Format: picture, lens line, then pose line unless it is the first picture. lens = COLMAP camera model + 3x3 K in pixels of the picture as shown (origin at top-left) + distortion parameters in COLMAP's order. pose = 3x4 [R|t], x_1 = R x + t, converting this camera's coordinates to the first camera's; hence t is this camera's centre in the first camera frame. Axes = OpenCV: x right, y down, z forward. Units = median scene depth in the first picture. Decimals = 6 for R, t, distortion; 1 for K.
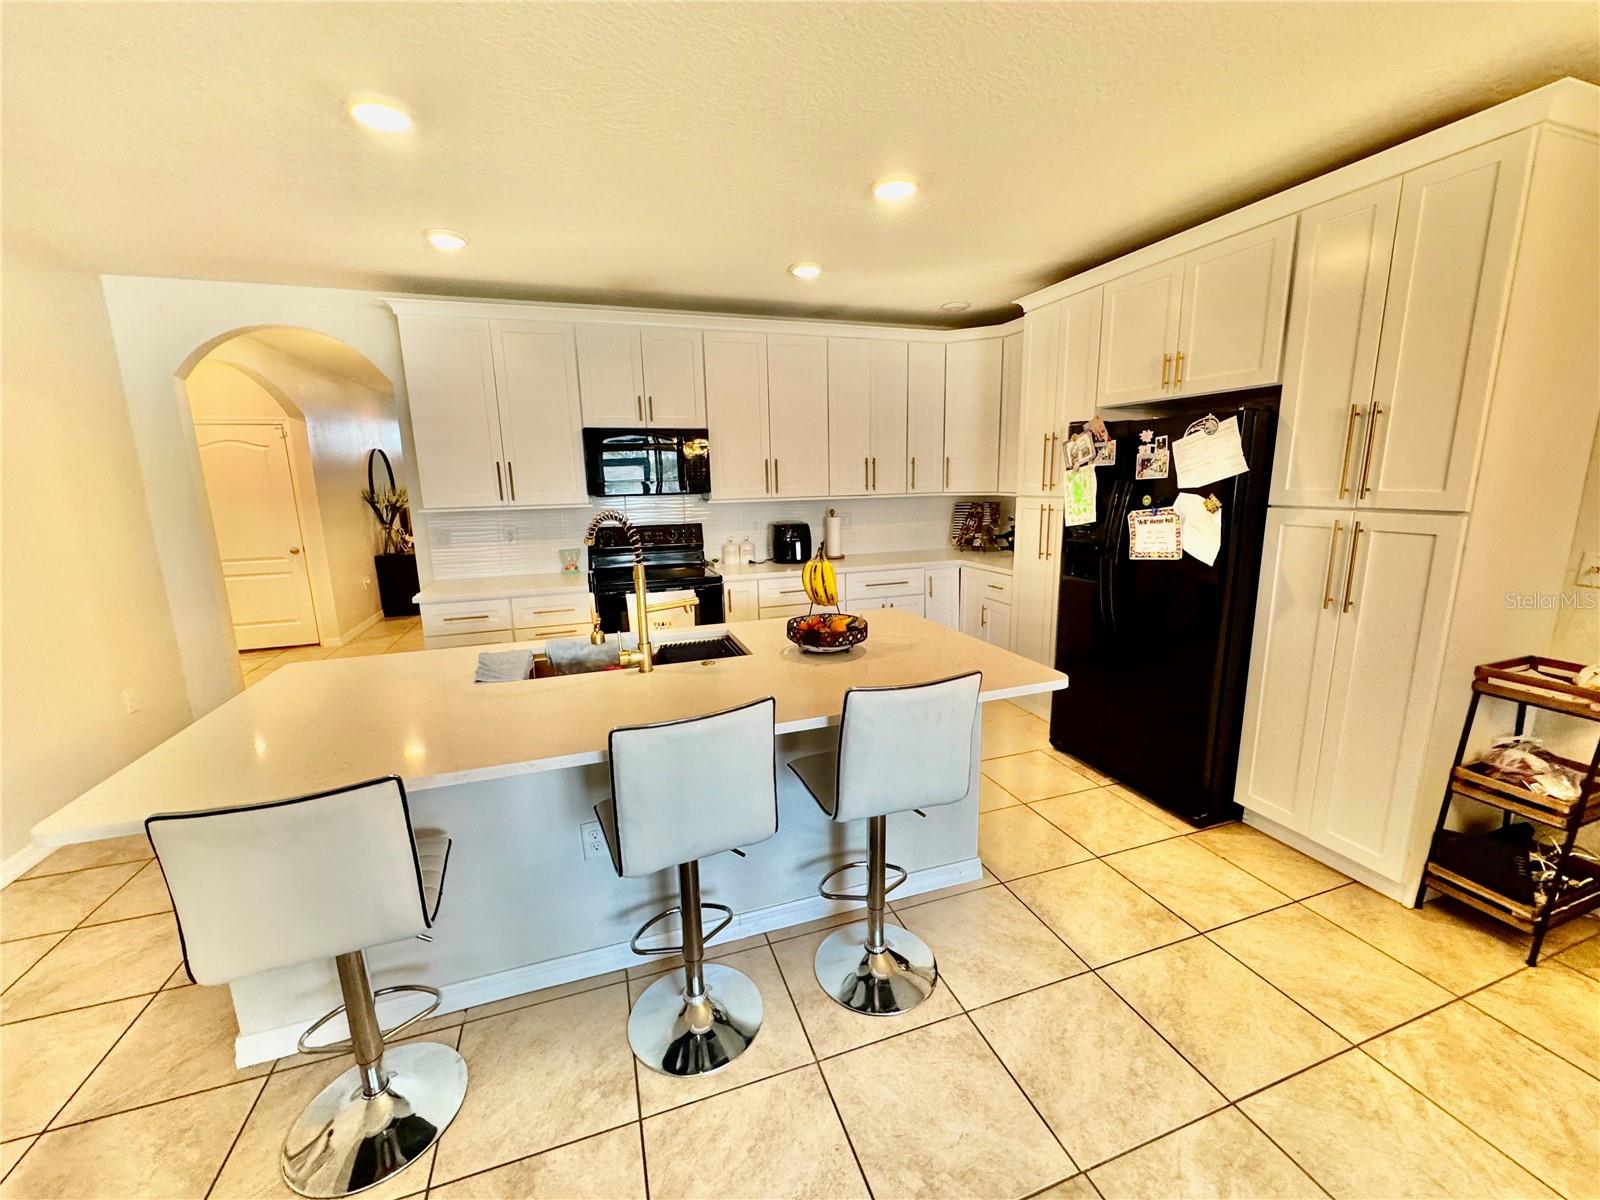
lens RADIAL K [[637.7, 0, 803.4], [0, 637.7, 596.4], [0, 0, 1]] dist [-0.001340, 0.000025]
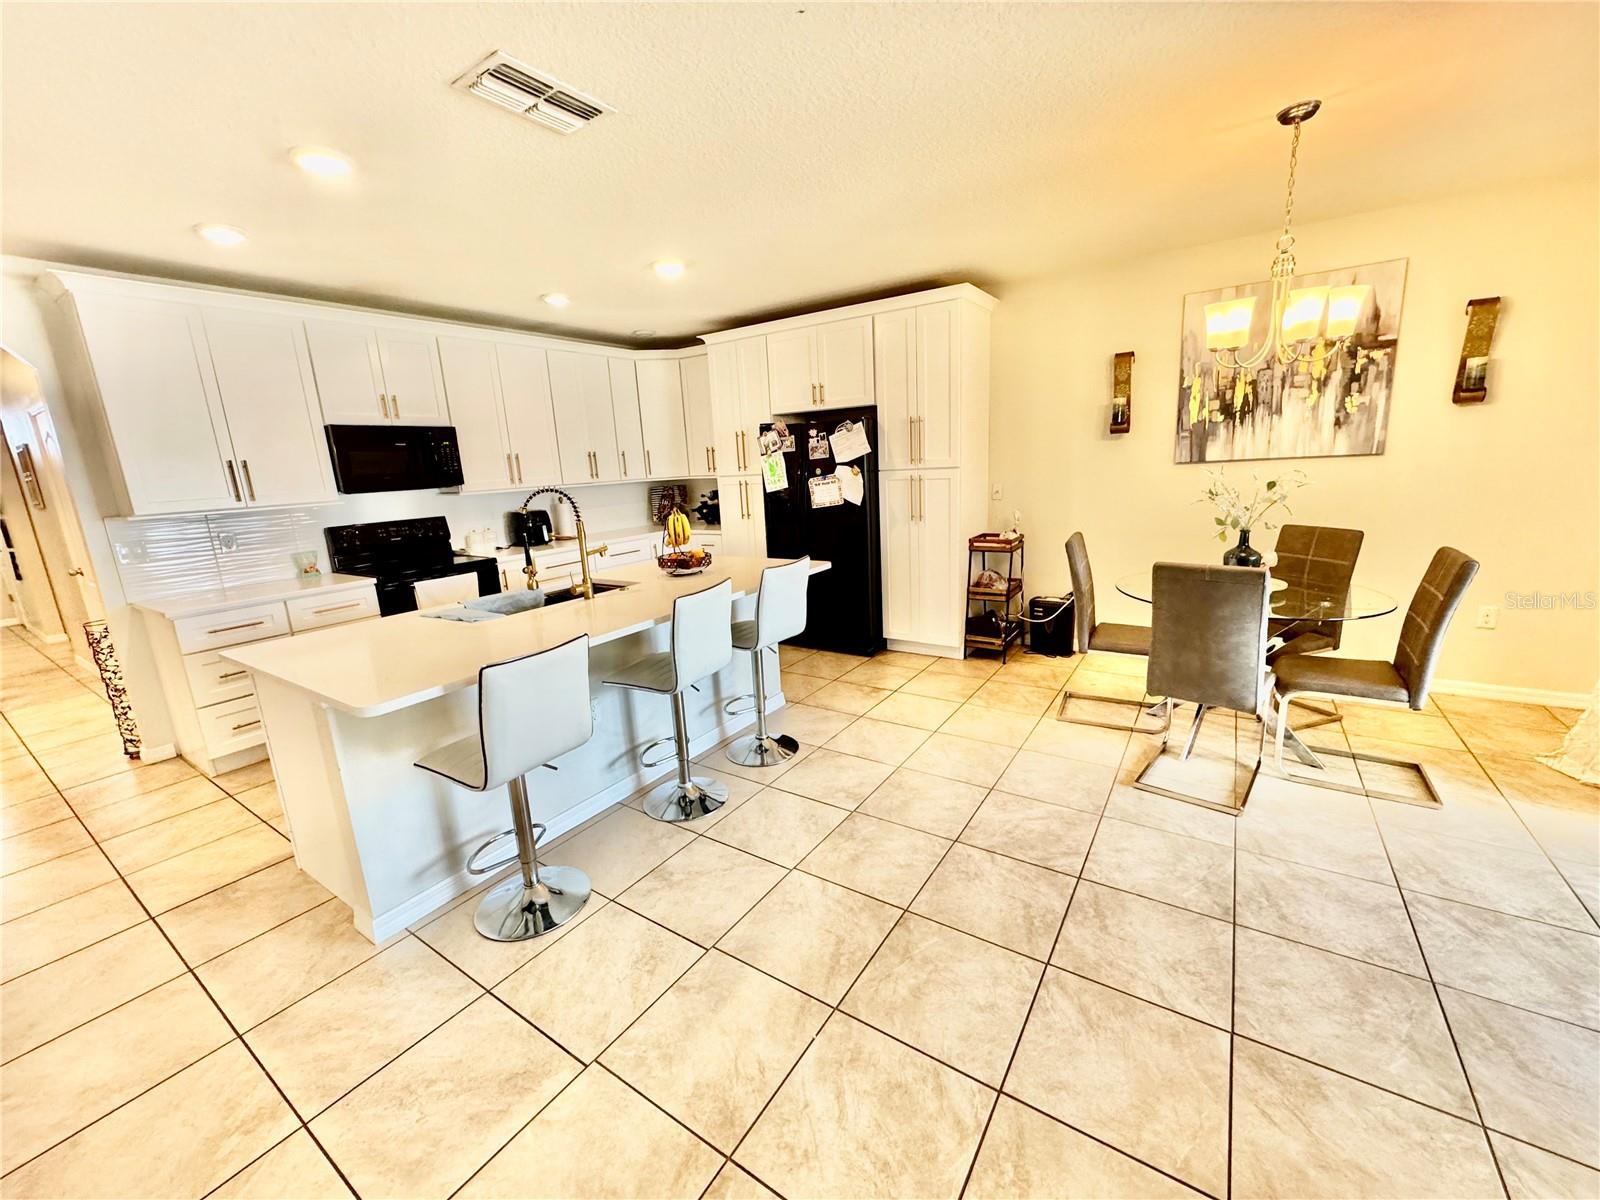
lens RADIAL K [[637.7, 0, 803.4], [0, 637.7, 596.4], [0, 0, 1]] dist [-0.001340, 0.000025]
pose [[0.797220, -0.148481, 0.585145, -0.537223], [0.147977, 0.987774, 0.049041, 0.087825], [-0.585273, 0.047491, 0.809445, -0.323659]]
